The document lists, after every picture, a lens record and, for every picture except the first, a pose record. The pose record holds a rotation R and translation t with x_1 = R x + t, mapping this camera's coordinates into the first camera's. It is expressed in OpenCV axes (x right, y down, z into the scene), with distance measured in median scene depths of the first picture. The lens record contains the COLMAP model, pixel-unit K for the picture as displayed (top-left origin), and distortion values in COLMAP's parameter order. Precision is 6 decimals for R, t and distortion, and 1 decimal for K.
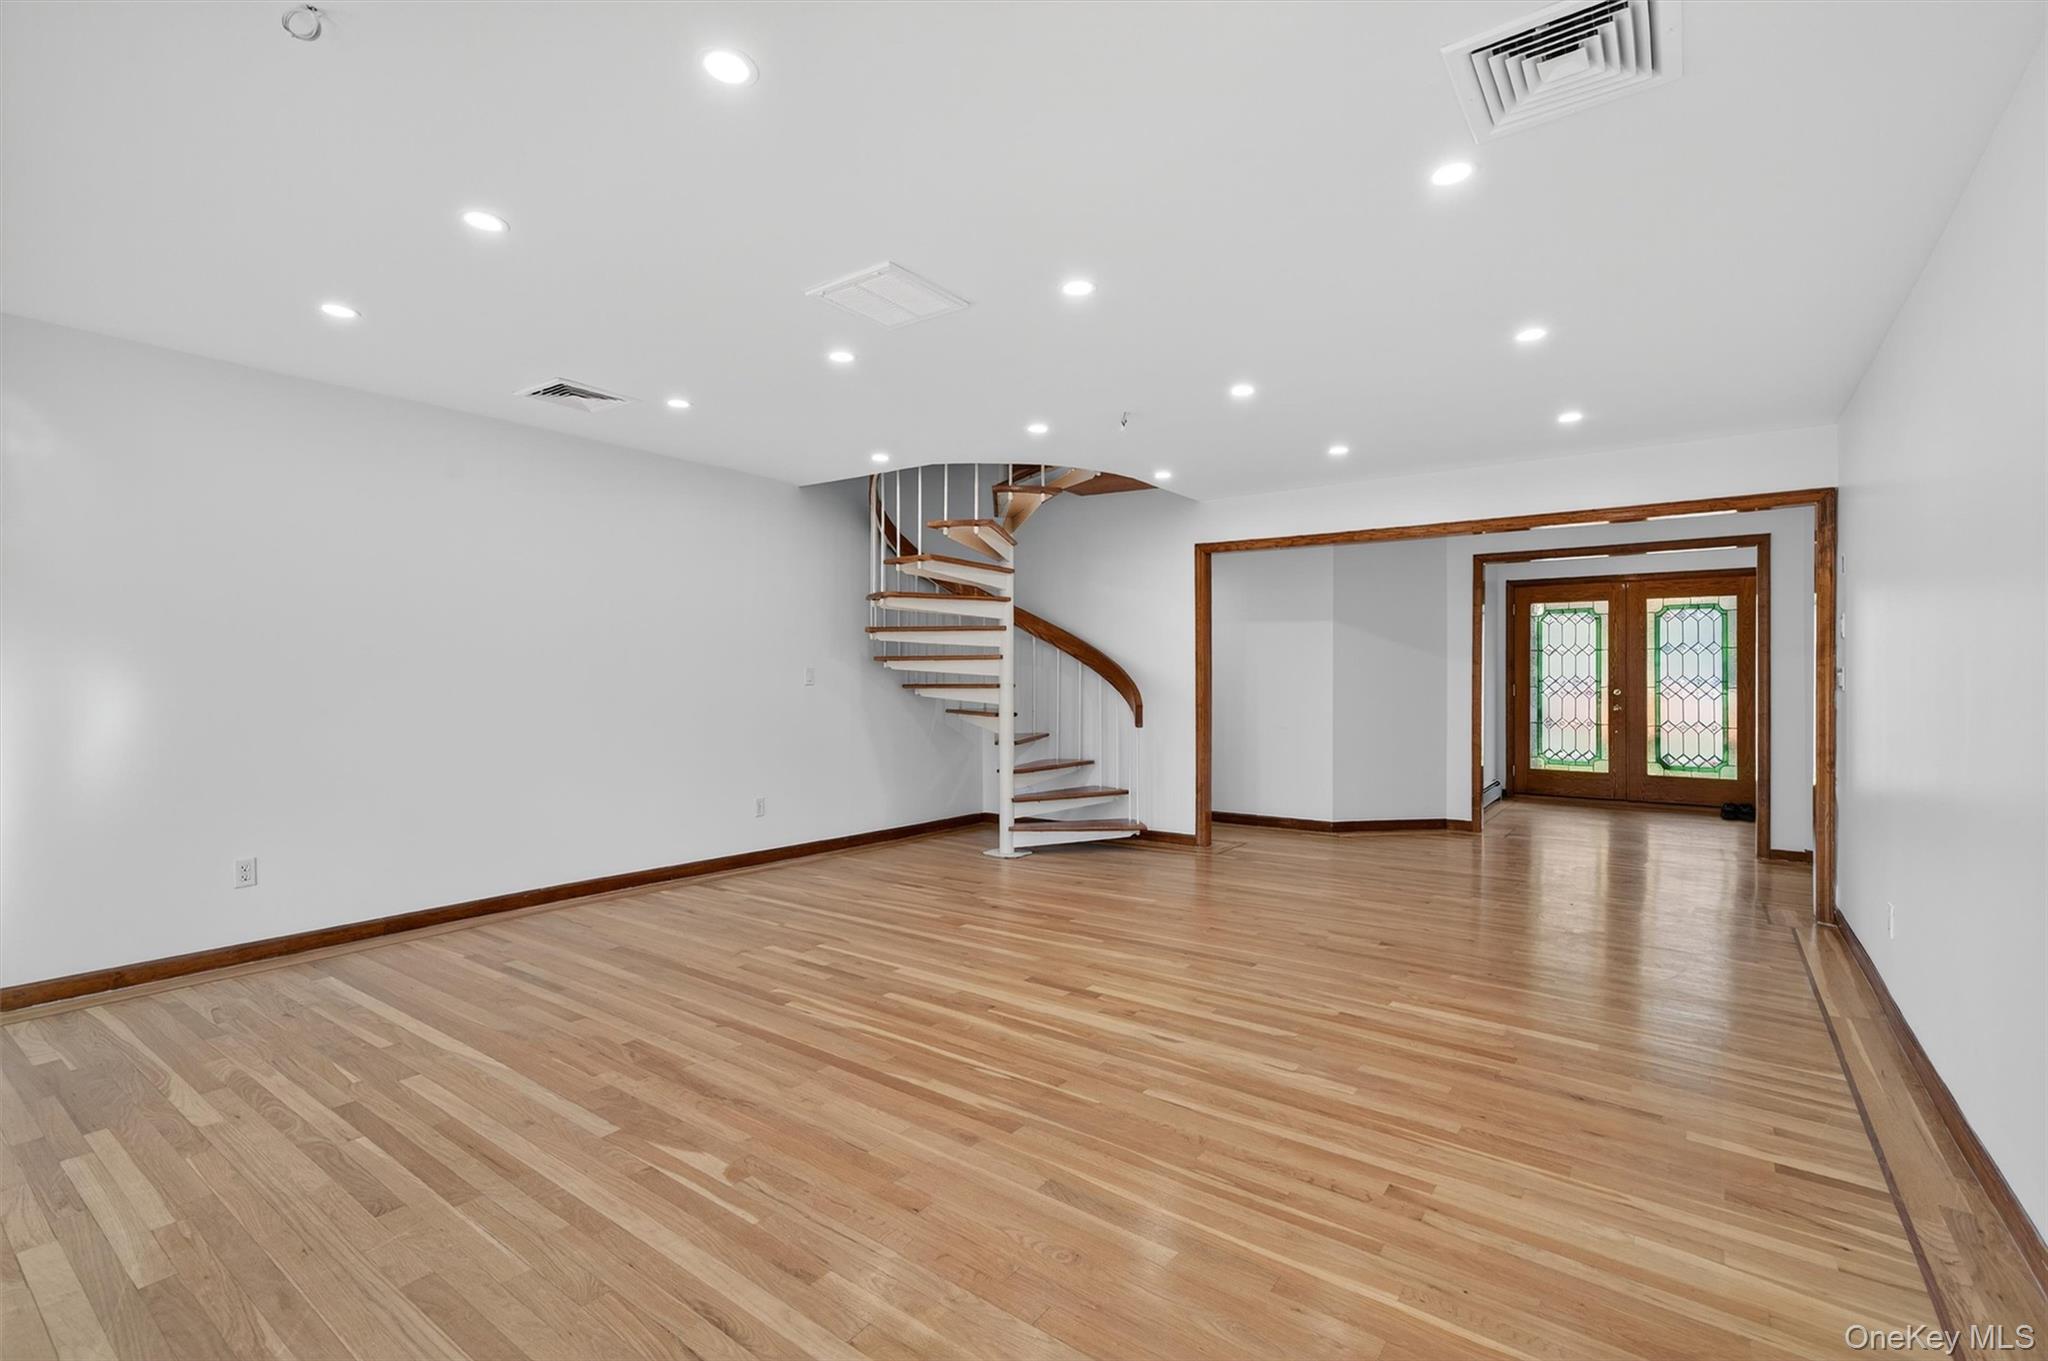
lens RADIAL K [[929.7, 0, 1024.0], [0, 929.7, 680.5], [0, 0, 1]] dist [-0.026064, 0.026107]
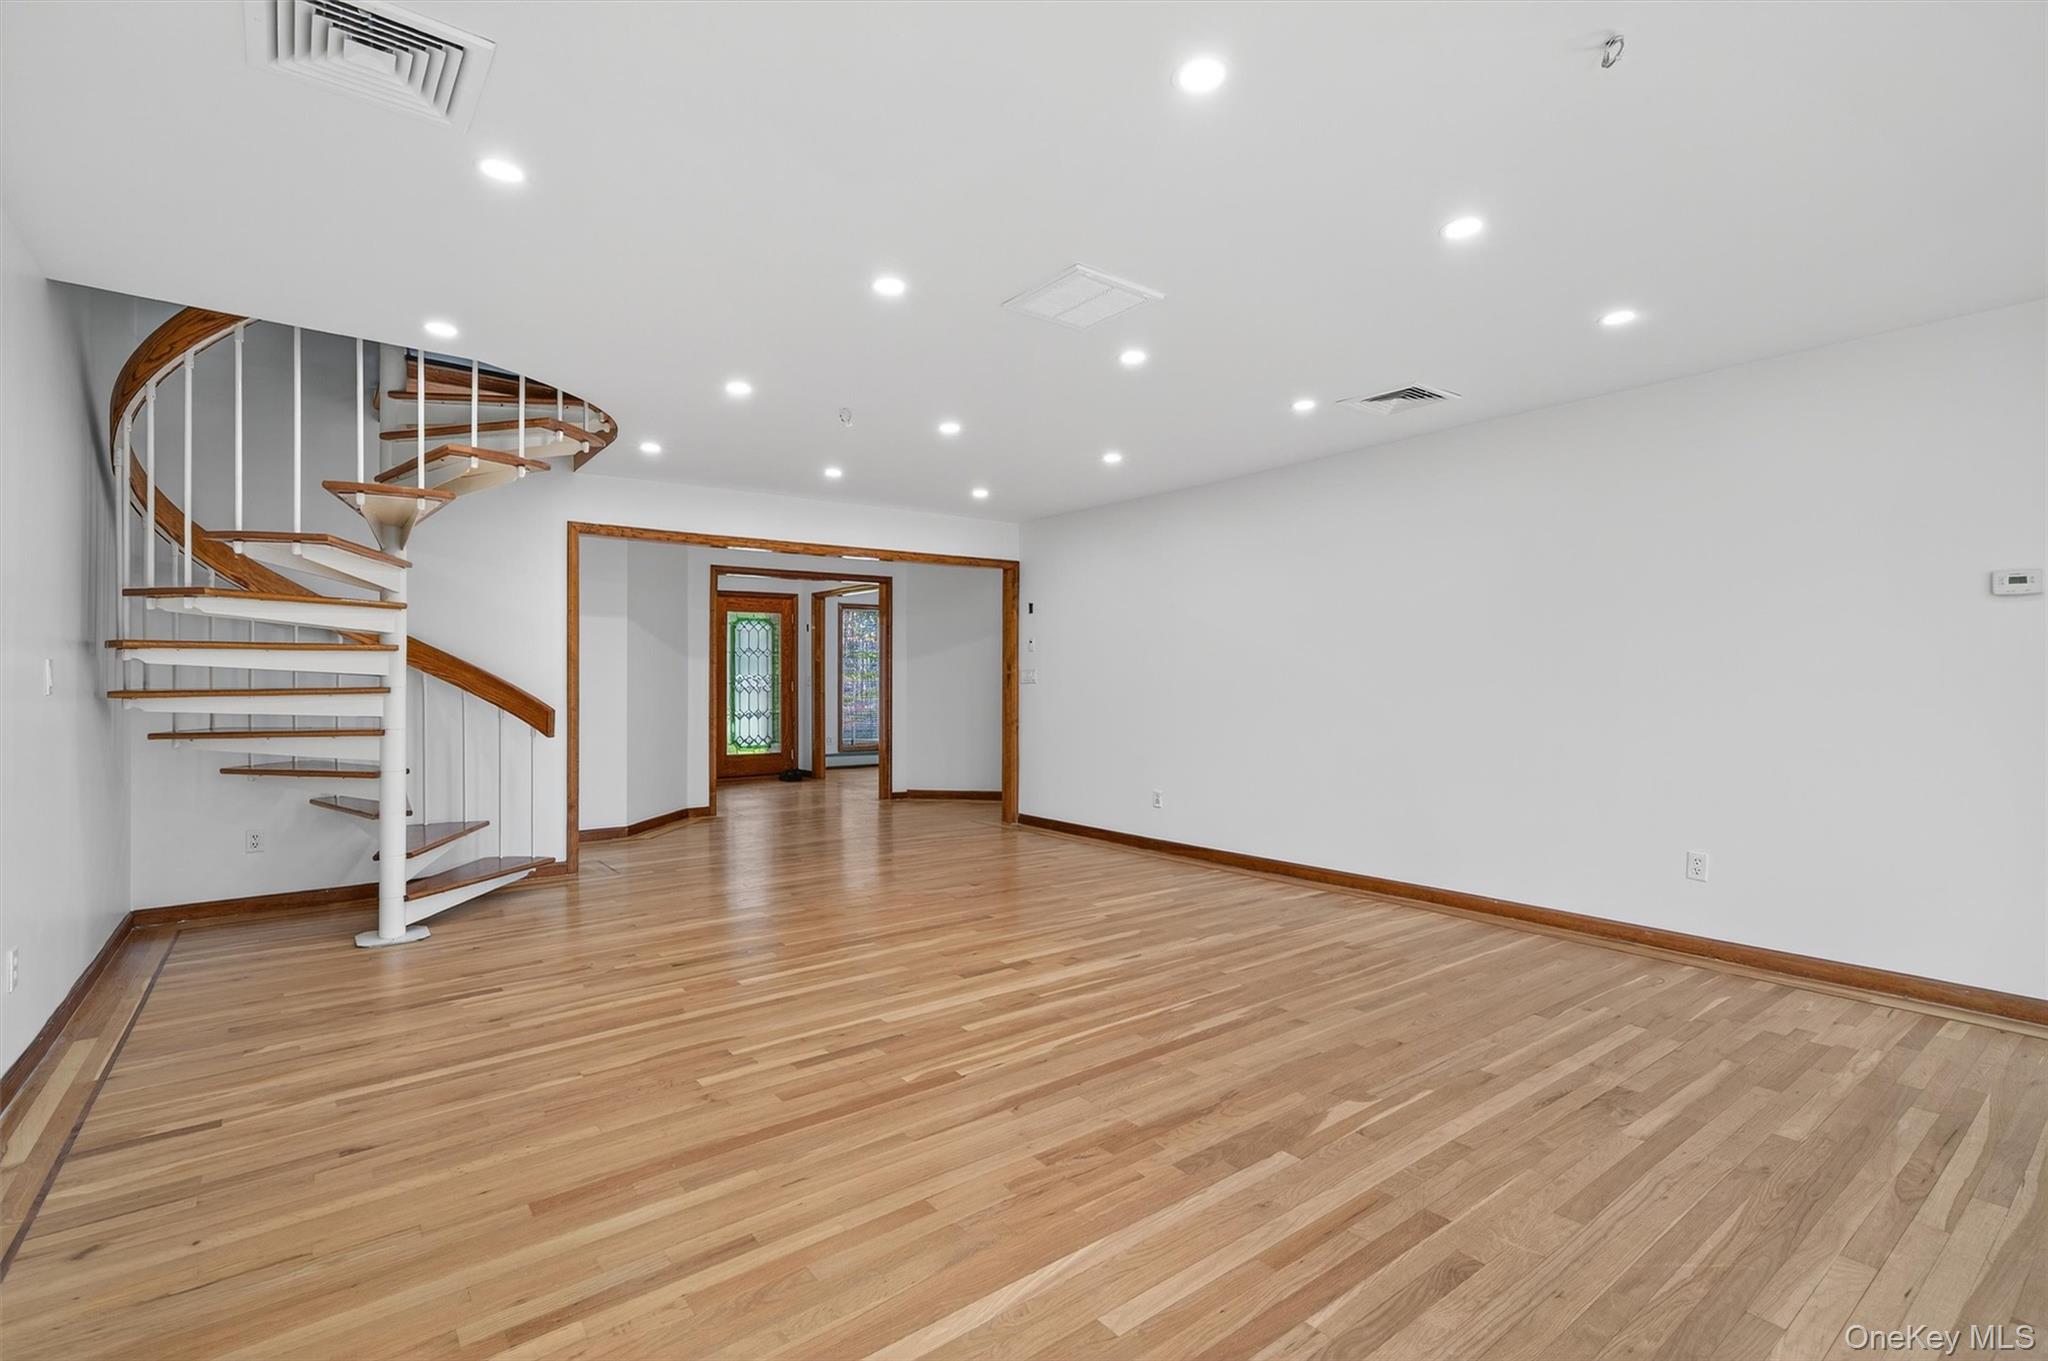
lens RADIAL K [[929.7, 0, 1024.0], [0, 929.7, 680.5], [0, 0, 1]] dist [-0.026064, 0.026107]
pose [[0.278255, -0.007387, 0.960479, -0.962694], [0.002910, 0.999972, 0.006847, -0.008384], [-0.960503, 0.000890, 0.278269, 0.664752]]
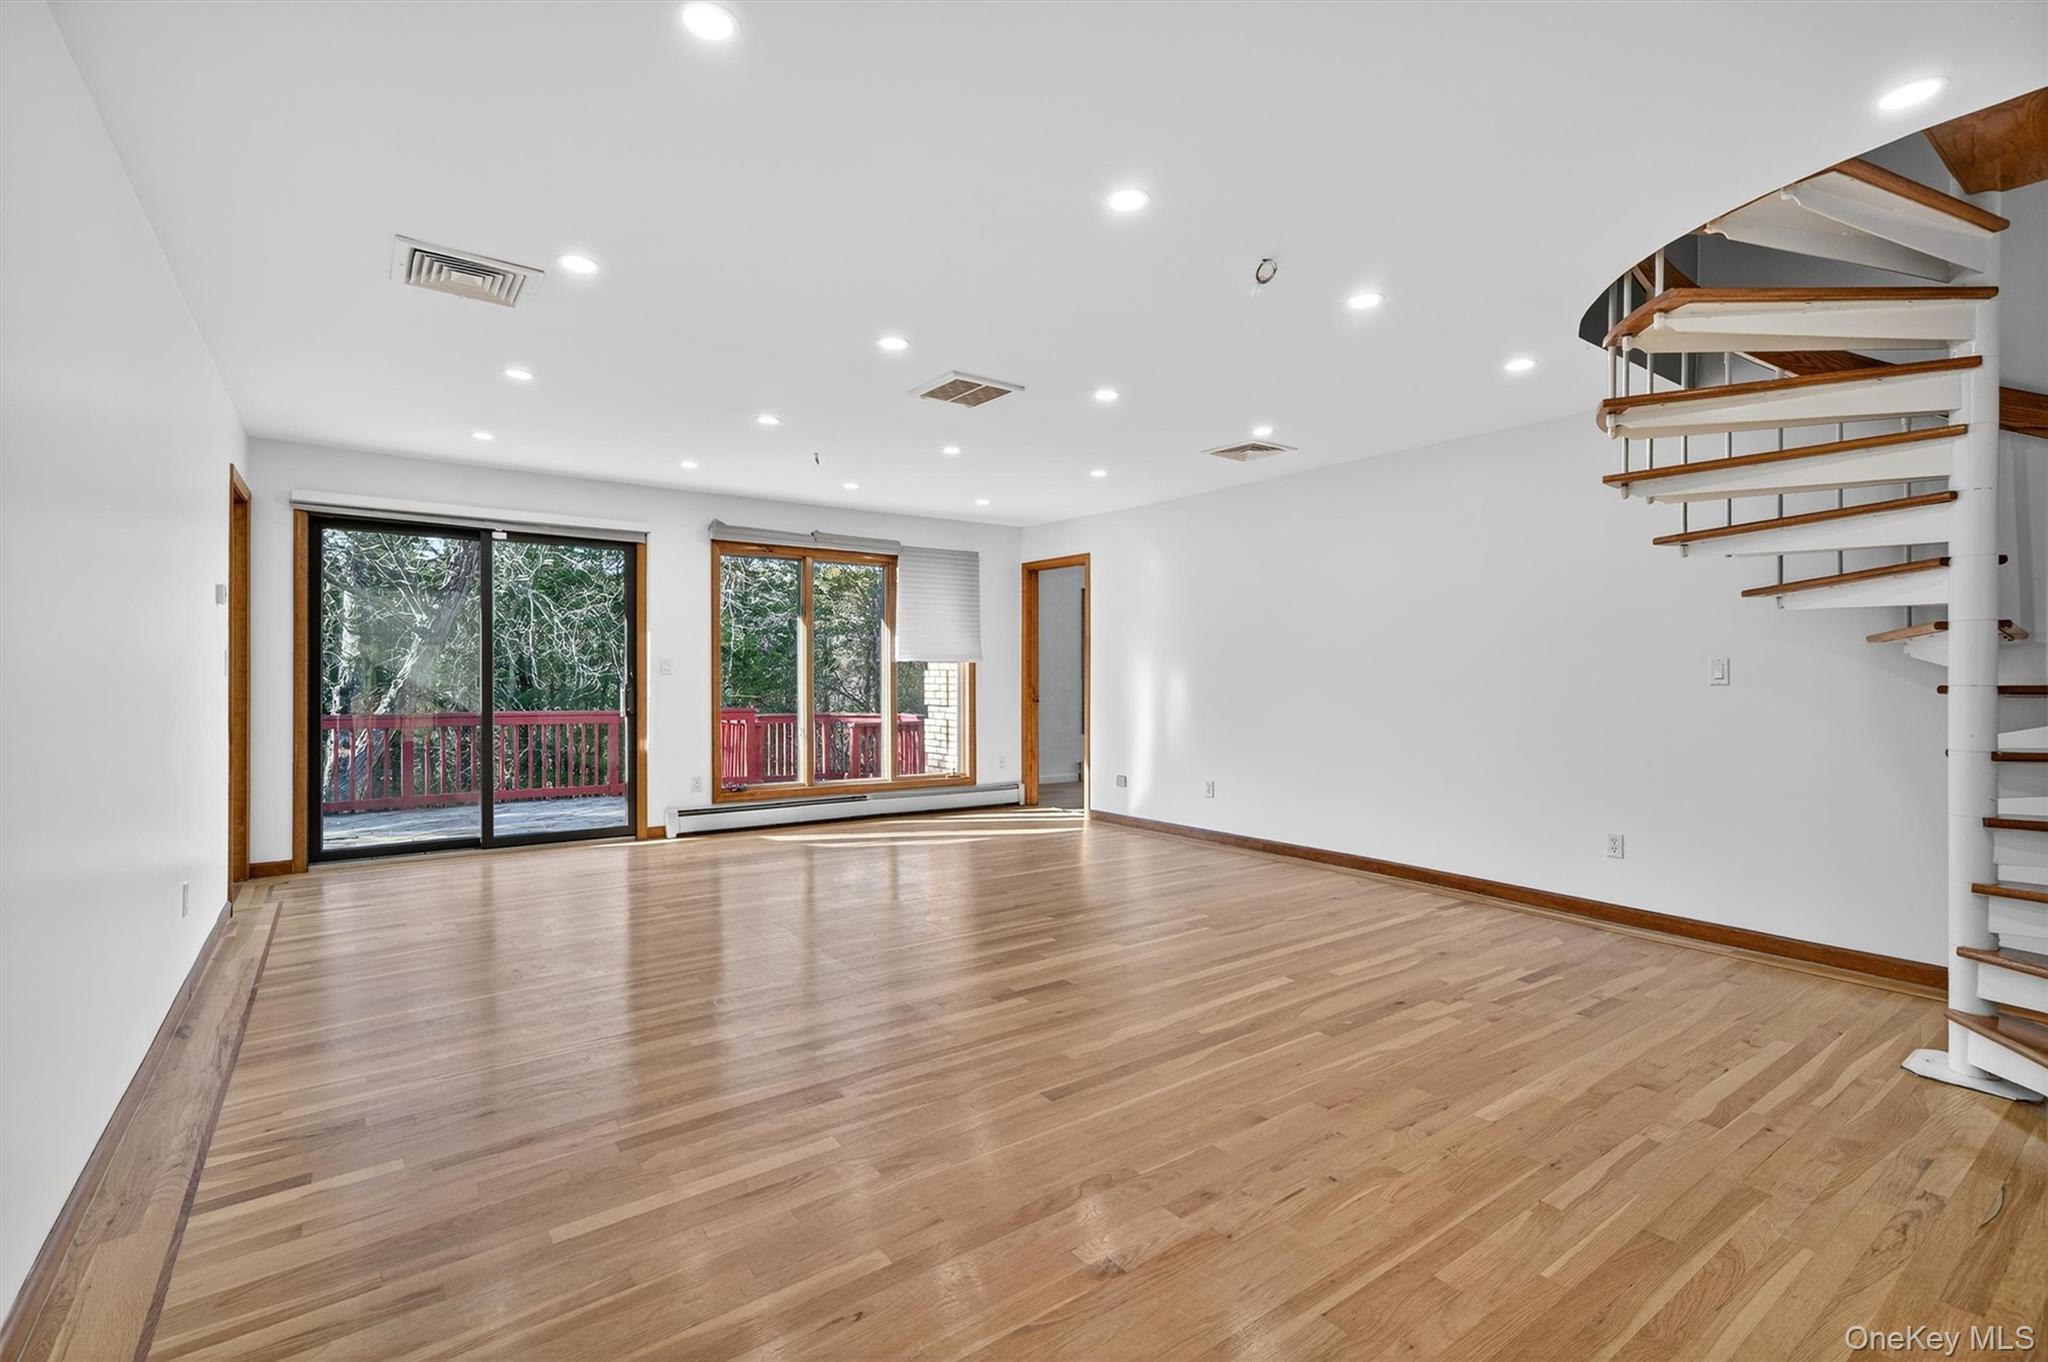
lens RADIAL K [[929.7, 0, 1024.0], [0, 929.7, 681.0], [0, 0, 1]] dist [-0.026064, 0.026107]
pose [[-0.299669, 0.004075, -0.954034, 0.956255], [-0.006228, 0.999961, 0.006227, 0.001722], [0.954023, 0.007808, -0.299632, 1.265556]]
